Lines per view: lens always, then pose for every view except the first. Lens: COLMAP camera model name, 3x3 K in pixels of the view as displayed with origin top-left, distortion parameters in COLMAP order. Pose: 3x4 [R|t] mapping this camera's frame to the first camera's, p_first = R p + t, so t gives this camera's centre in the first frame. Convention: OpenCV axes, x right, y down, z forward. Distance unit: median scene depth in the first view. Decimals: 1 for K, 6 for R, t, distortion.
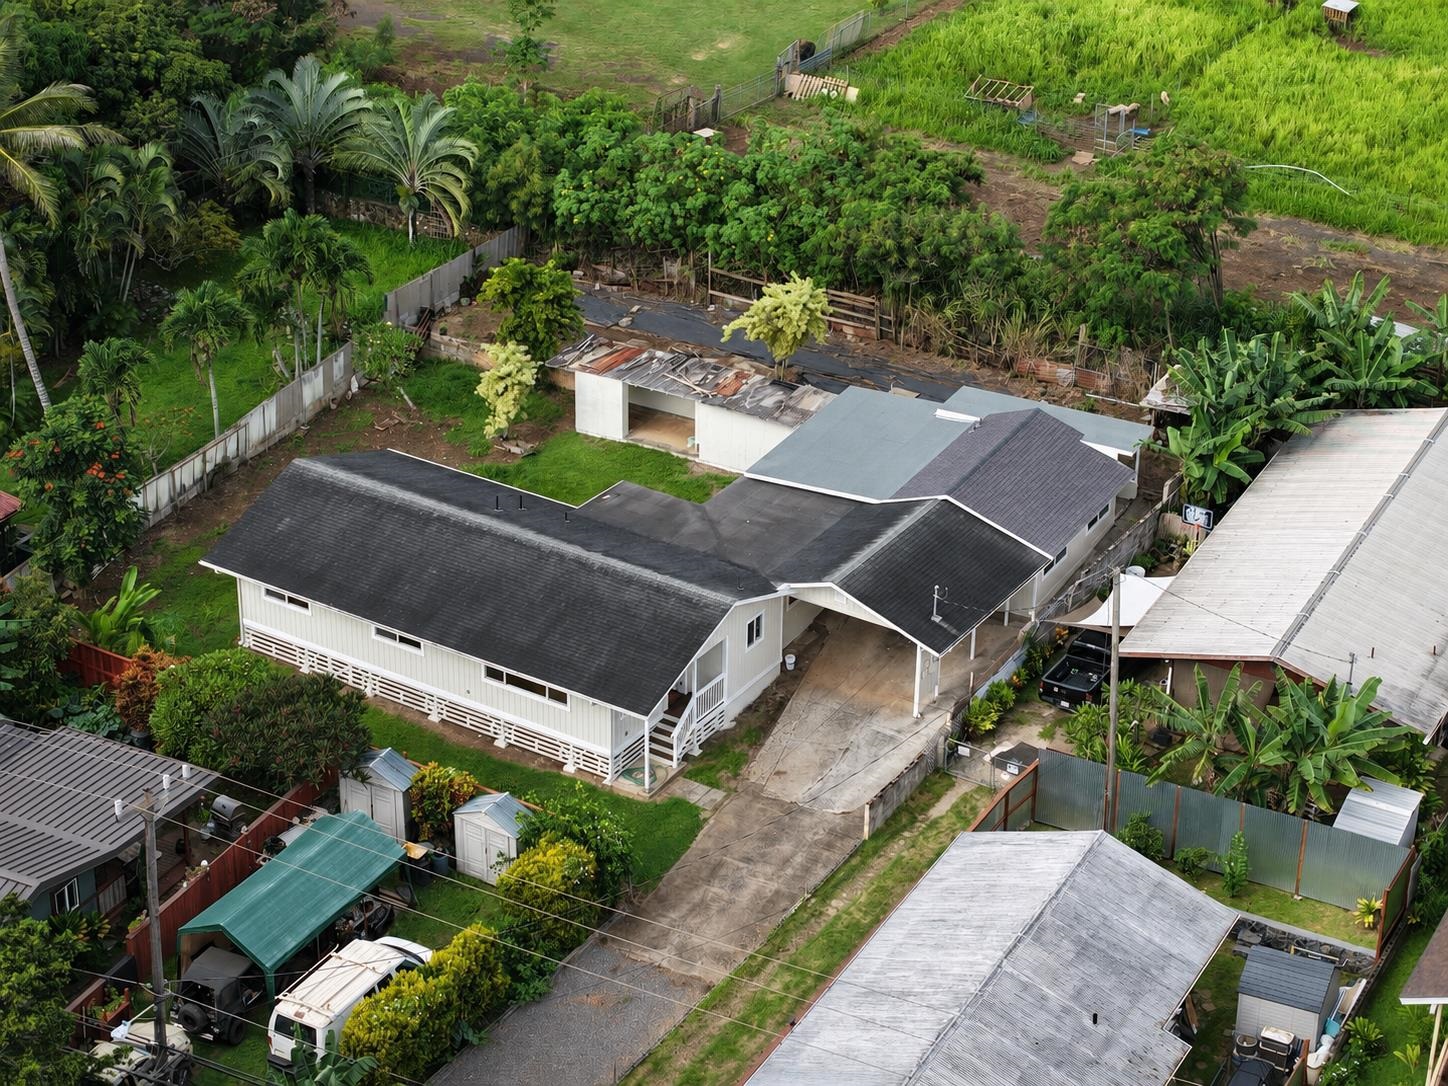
lens RADIAL K [[2799.6, 0, 724.0], [0, 2799.6, 543.0], [0, 0, 1]] dist [-0.046218, -0.231526]
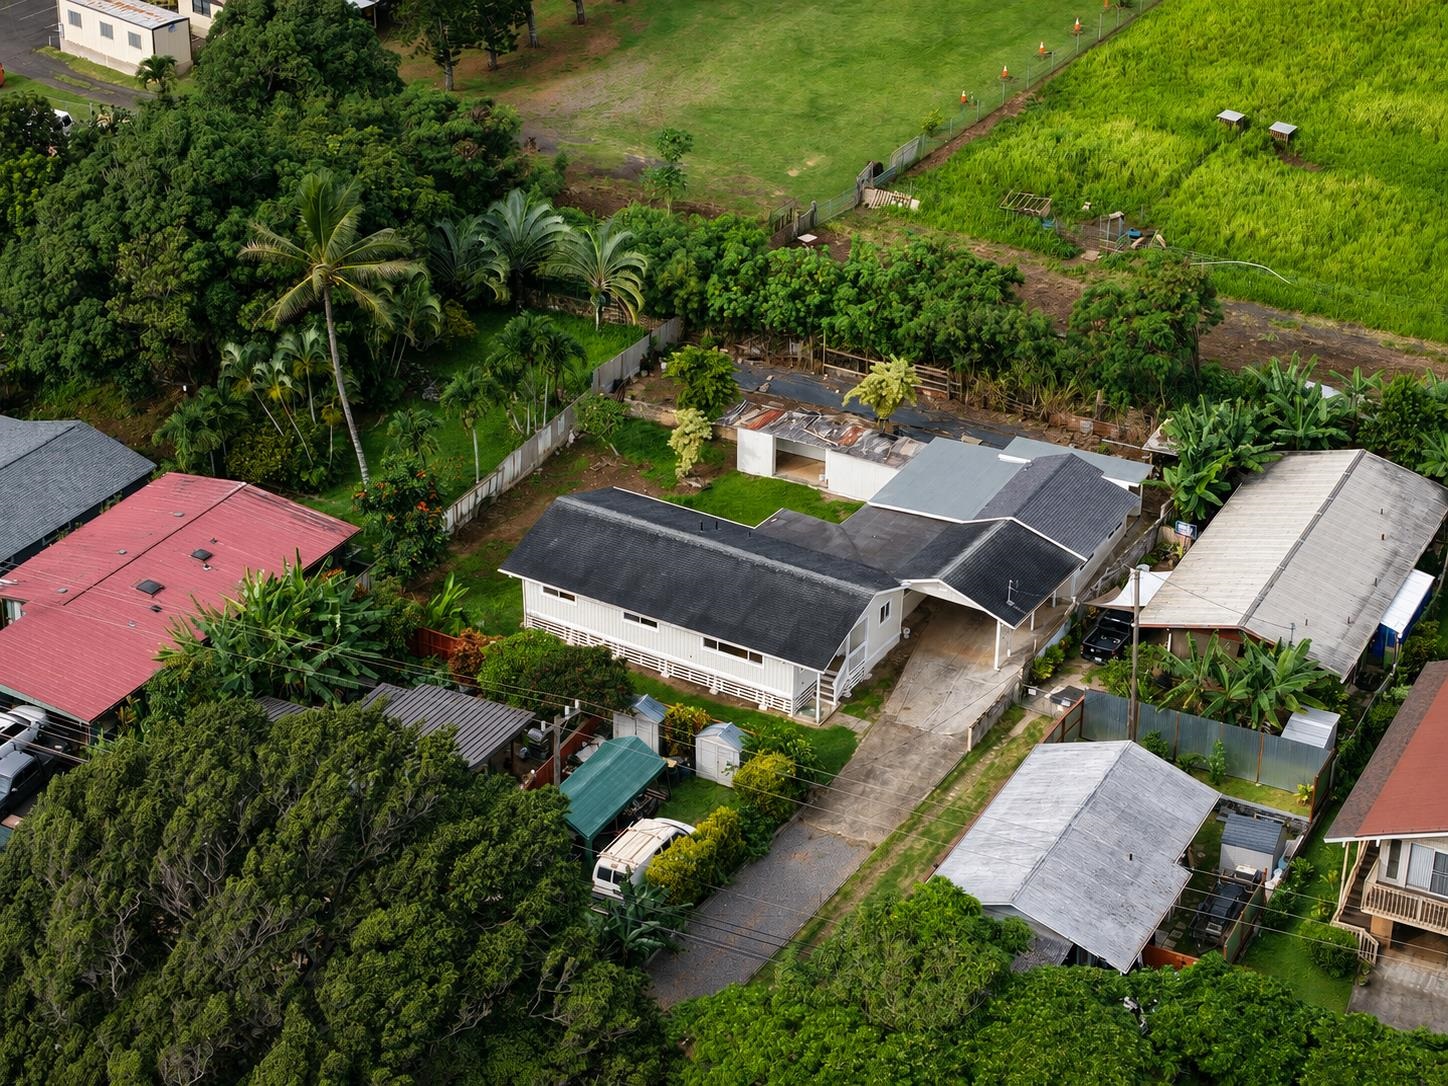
lens RADIAL K [[2799.6, 0, 724.0], [0, 2799.6, 543.0], [0, 0, 1]] dist [-0.046218, -0.231526]
pose [[0.999797, -0.012164, 0.016092, -0.089056], [0.012048, 0.999901, 0.007249, -0.015270], [-0.016179, -0.007054, 0.999844, -0.424347]]
